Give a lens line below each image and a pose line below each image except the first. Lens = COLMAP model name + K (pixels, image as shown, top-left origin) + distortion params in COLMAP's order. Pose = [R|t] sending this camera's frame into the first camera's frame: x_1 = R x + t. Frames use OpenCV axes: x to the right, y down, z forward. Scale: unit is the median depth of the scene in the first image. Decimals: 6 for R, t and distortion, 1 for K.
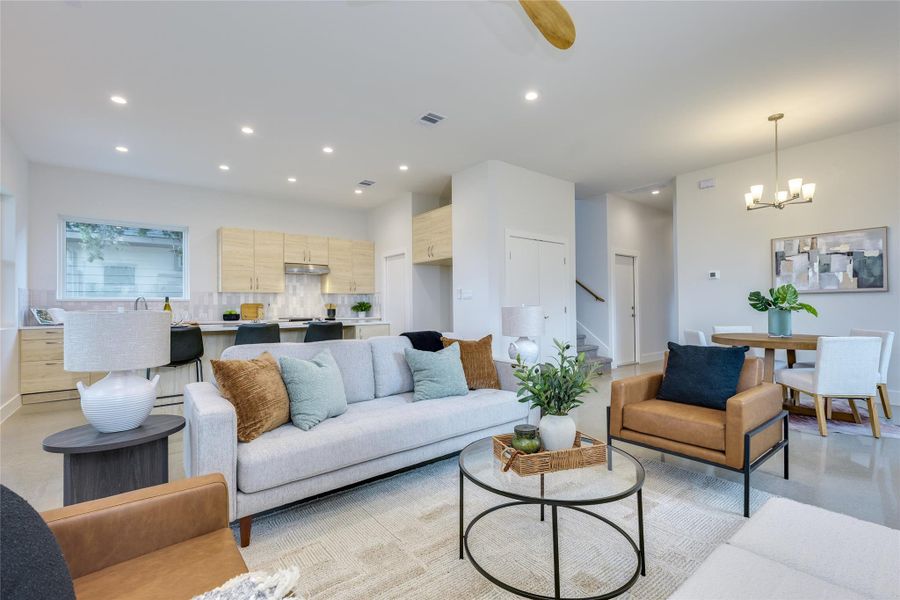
lens RADIAL K [[401.9, 0, 450.5], [0, 401.9, 301.6], [0, 0, 1]] dist [0.001322, -0.000312]
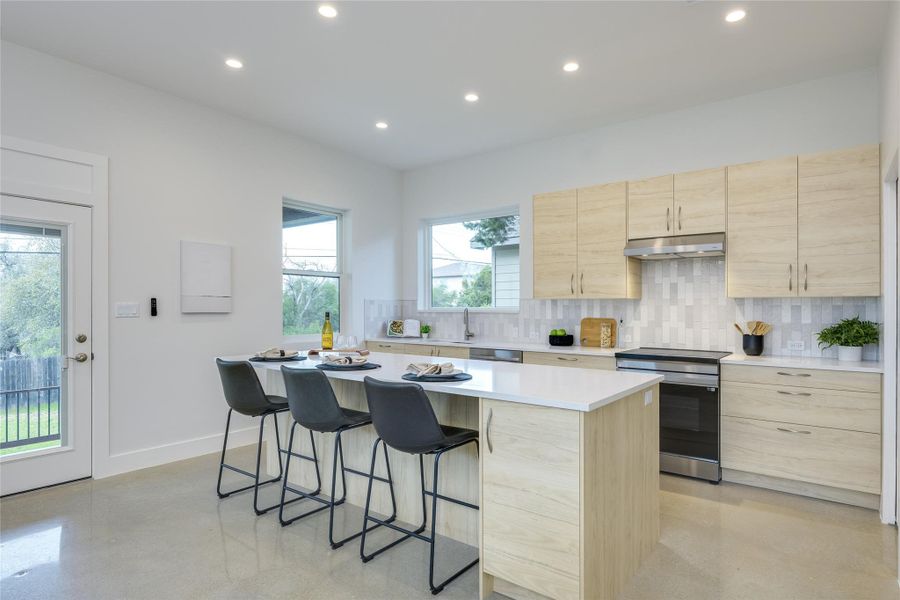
lens RADIAL K [[491.2, 0, 483.8], [0, 491.2, 307.1], [0, 0, 1]] dist [-0.000359, -0.000352]
pose [[0.280962, 0.007937, -0.959686, 0.151630], [0.002009, 0.999959, 0.008858, -0.020247], [0.959717, -0.004417, 0.280934, 0.754809]]
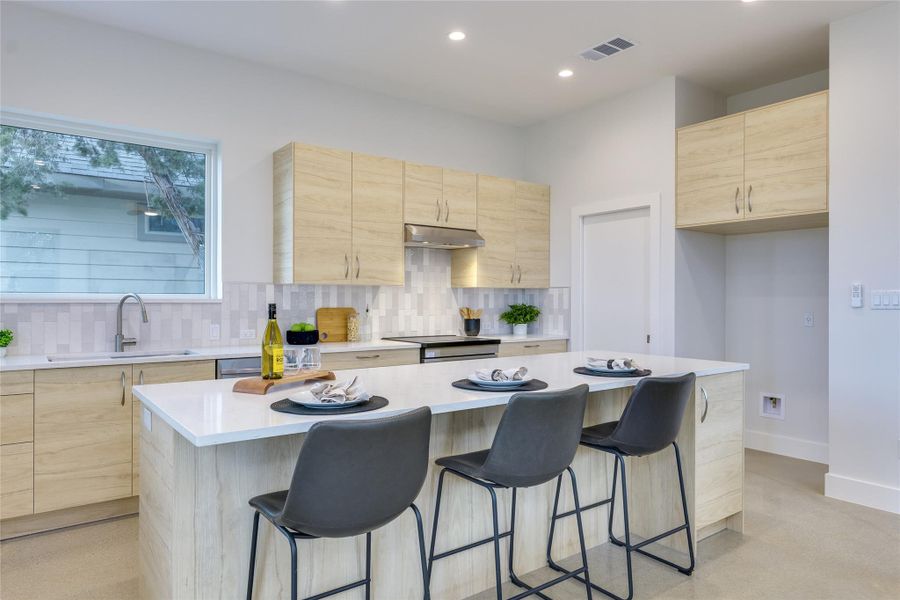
lens RADIAL K [[573.5, 0, 446.8], [0, 573.5, 299.1], [0, 0, 1]] dist [0.002160, -0.001008]
pose [[0.999551, 0.013160, -0.026932, -0.398105], [-0.012896, 0.999867, 0.009963, -0.016399], [0.027060, -0.009611, 0.999588, 0.368943]]
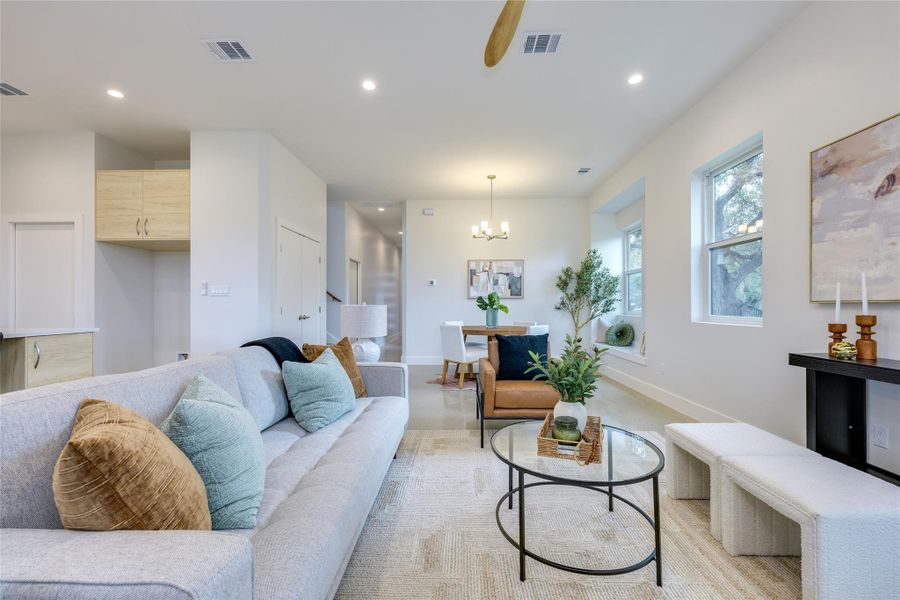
lens RADIAL K [[369.4, 0, 451.4], [0, 369.4, 303.4], [0, 0, 1]] dist [0.001209, 0.000130]
pose [[0.636788, 0.012172, 0.770943, -0.219544], [-0.013189, 0.999901, -0.004894, 0.005766], [-0.770926, -0.007051, 0.636886, 0.180307]]
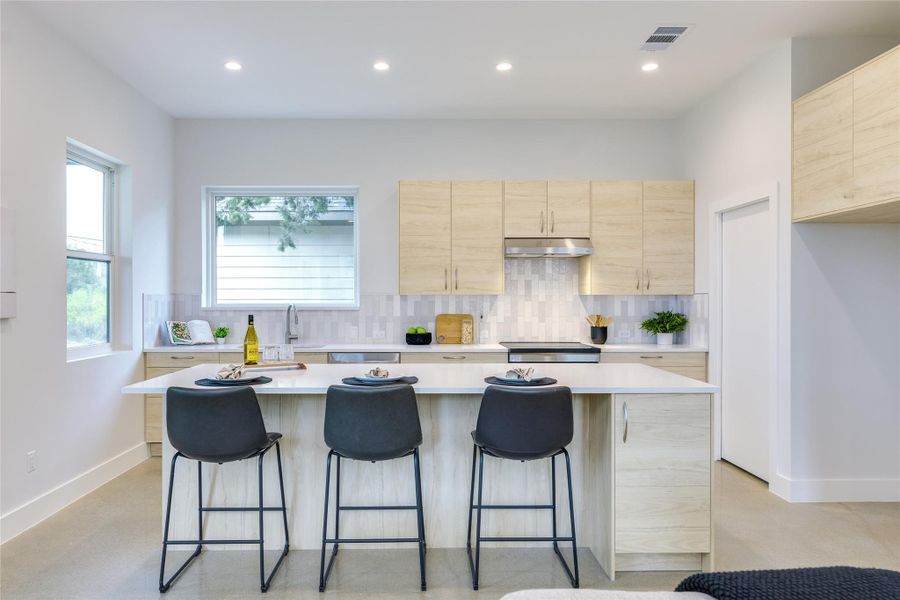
lens RADIAL K [[583.4, 0, 427.2], [0, 583.4, 301.7], [0, 0, 1]] dist [-0.004855, -0.000834]
pose [[0.791723, 0.012301, -0.610757, -0.033732], [-0.001578, 0.999835, 0.018092, -0.031575], [0.610879, -0.013360, 0.791612, 0.392291]]
